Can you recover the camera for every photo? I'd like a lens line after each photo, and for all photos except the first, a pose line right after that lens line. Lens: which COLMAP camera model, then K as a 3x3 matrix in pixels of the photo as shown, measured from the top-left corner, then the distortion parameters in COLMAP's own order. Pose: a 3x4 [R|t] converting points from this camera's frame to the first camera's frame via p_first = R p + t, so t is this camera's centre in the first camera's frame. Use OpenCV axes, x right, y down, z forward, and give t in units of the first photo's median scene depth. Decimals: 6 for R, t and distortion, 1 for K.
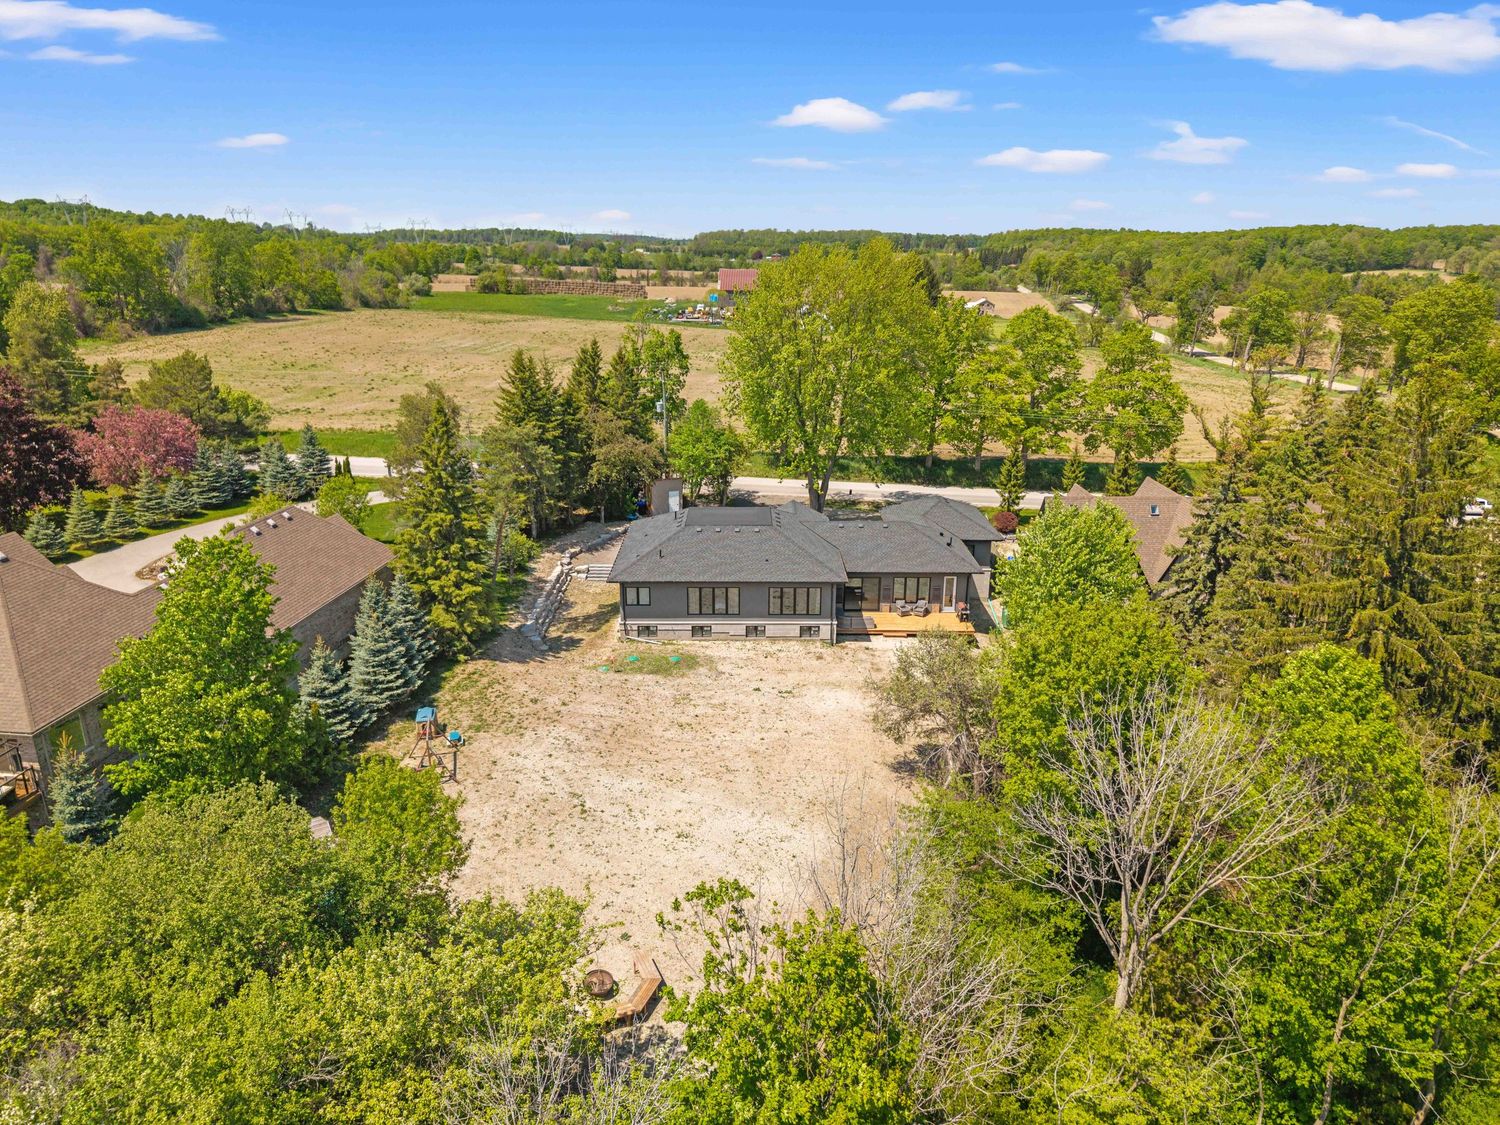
lens RADIAL K [[1013.4, 0, 750.0], [0, 1013.4, 562.5], [0, 0, 1]] dist [0.002802, -0.003192]
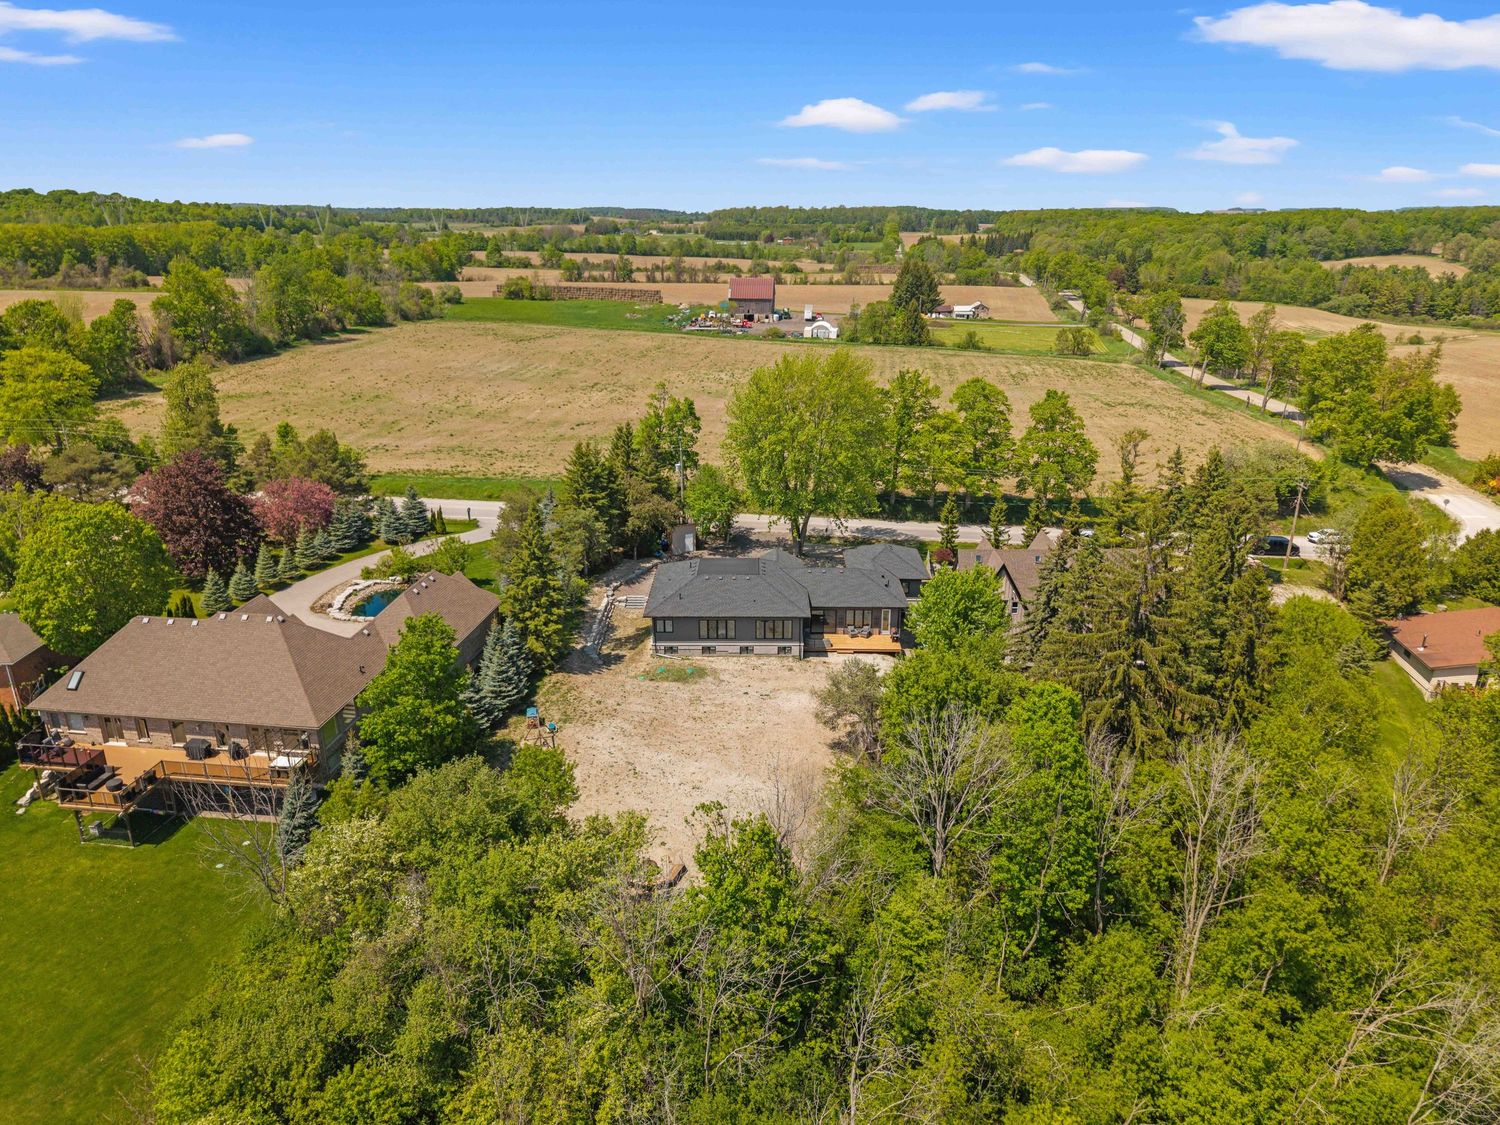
lens RADIAL K [[1017.6, 0, 750.0], [0, 1017.6, 562.5], [0, 0, 1]] dist [0.028954, -0.037343]
pose [[0.999901, -0.000632, -0.014034, 0.028483], [0.001038, 0.999581, 0.028940, -0.091258], [0.014010, -0.028951, 0.999483, -0.406269]]
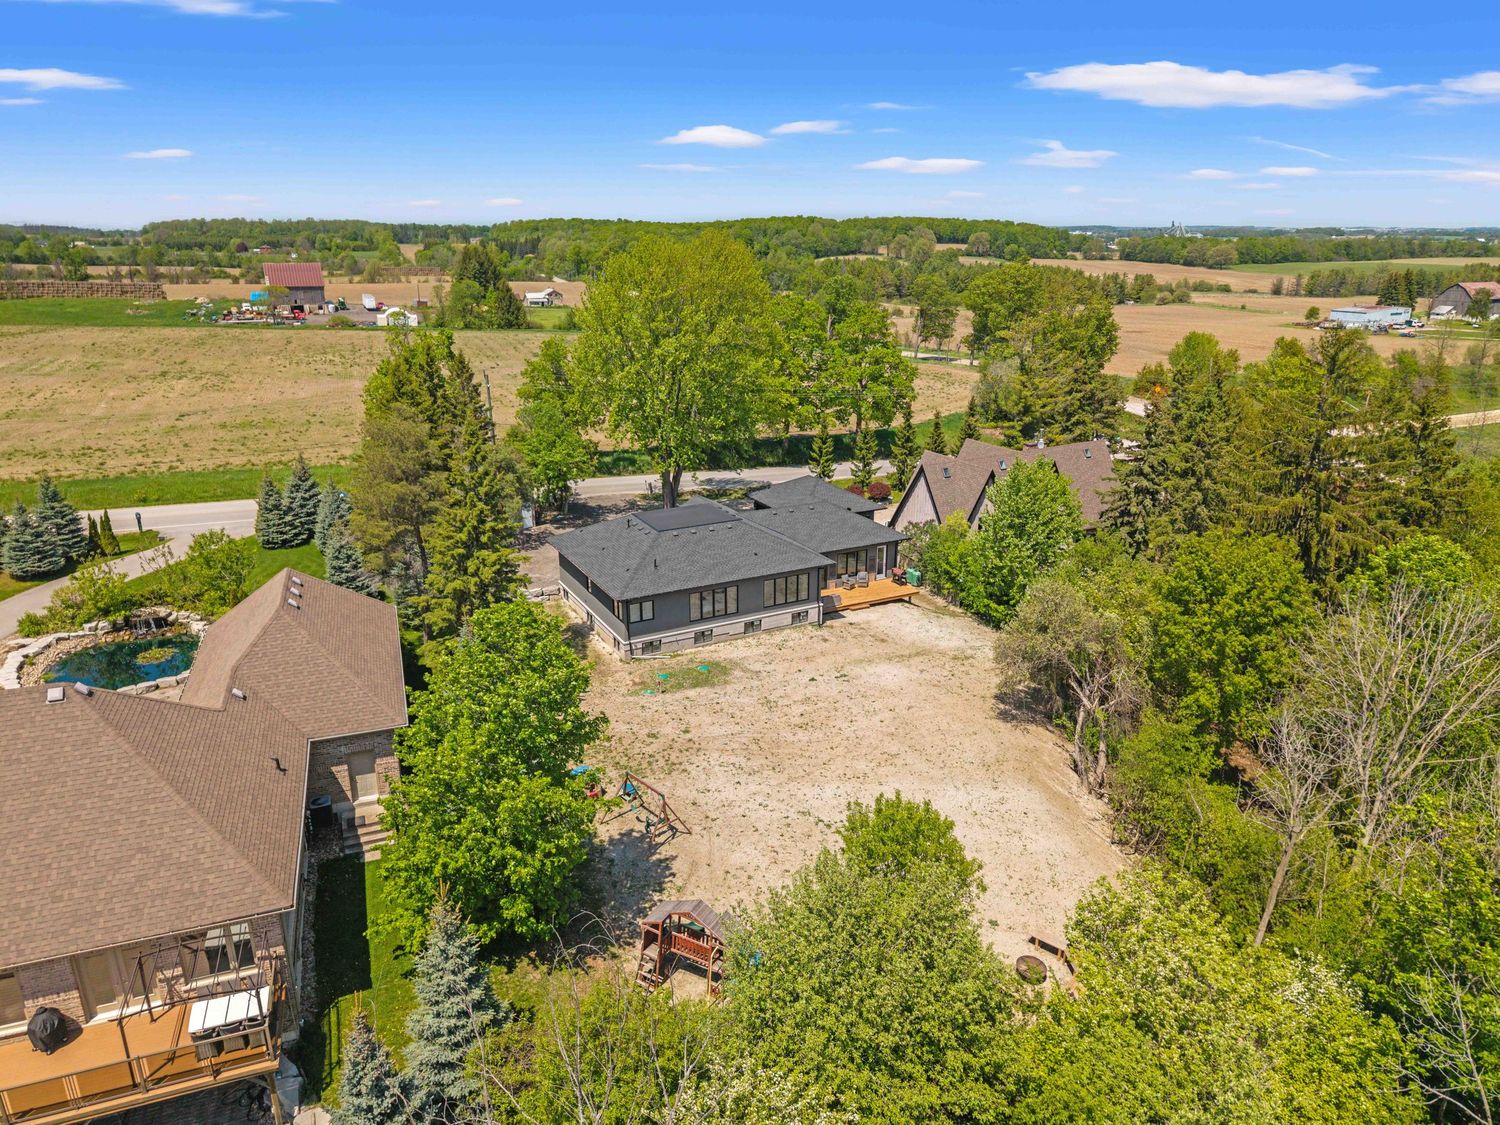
lens RADIAL K [[1009.9, 0, 750.0], [0, 1009.9, 562.5], [0, 0, 1]] dist [0.000142, 0.001177]
pose [[0.883099, -0.147980, 0.445240, -0.399758], [0.143505, 0.988673, 0.043964, -0.035752], [-0.446703, 0.025070, 0.894331, 0.105561]]
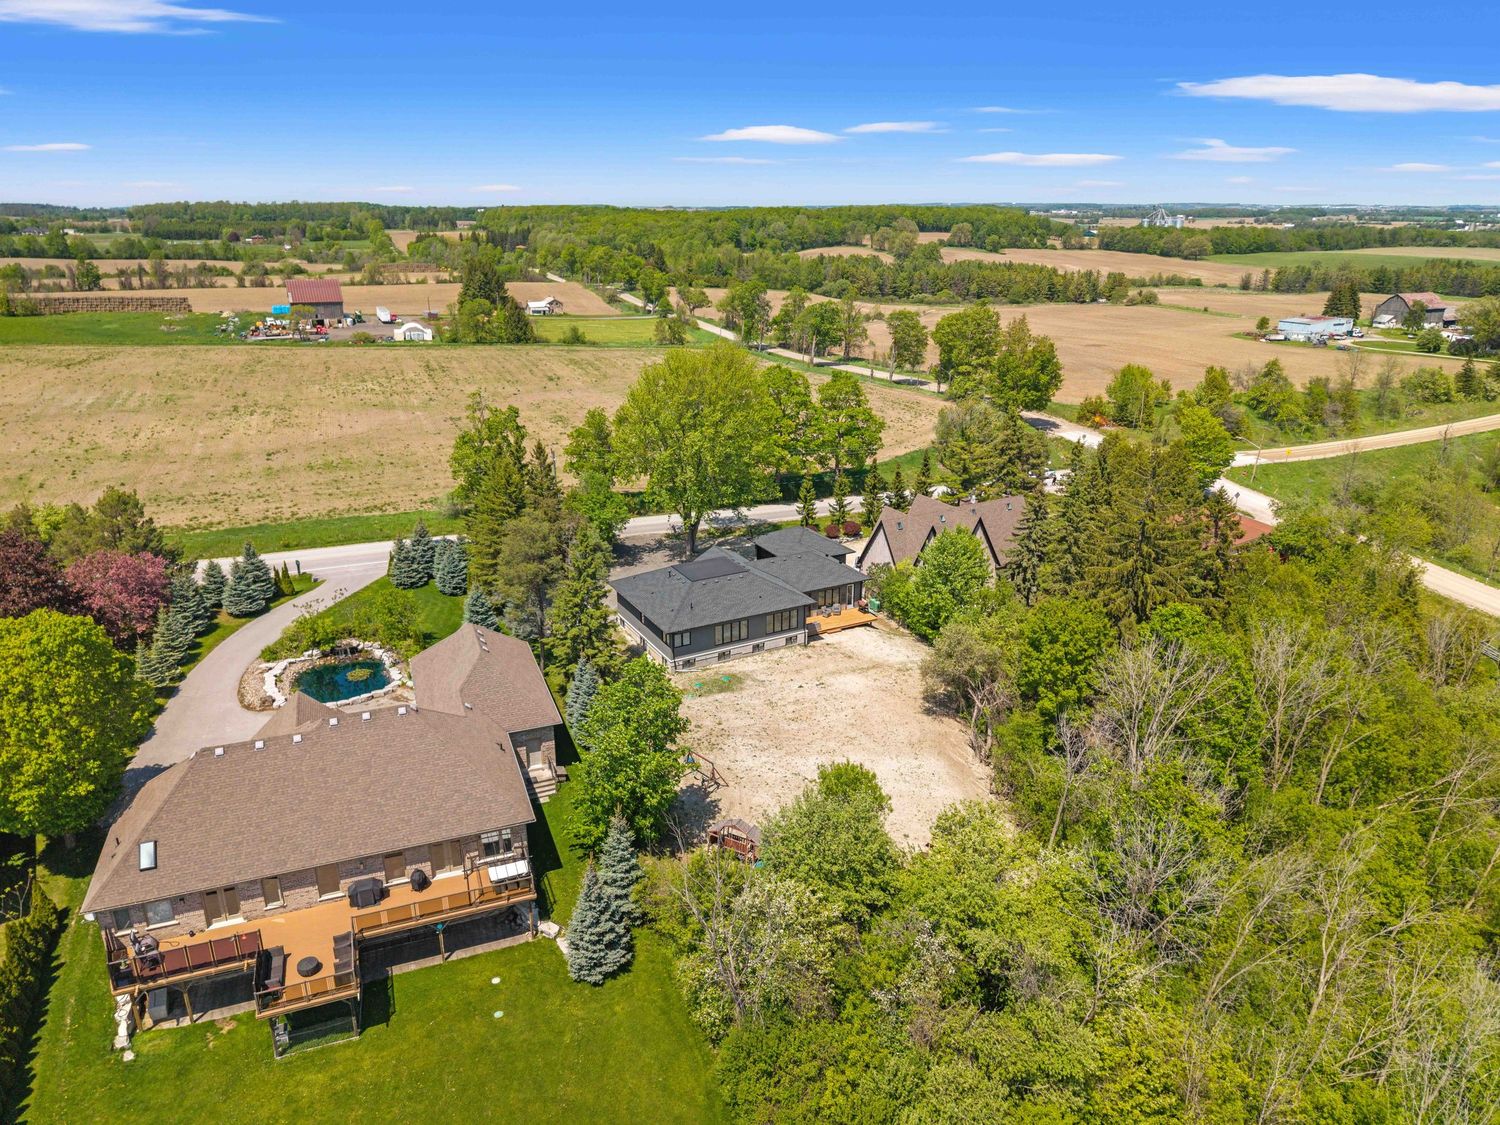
lens RADIAL K [[1017.6, 0, 750.0], [0, 1017.6, 562.5], [0, 0, 1]] dist [0.028954, -0.037343]
pose [[0.876029, -0.160882, 0.454632, -0.589224], [0.145833, 0.986952, 0.068252, -0.138408], [-0.459681, 0.006510, 0.888060, -0.240833]]
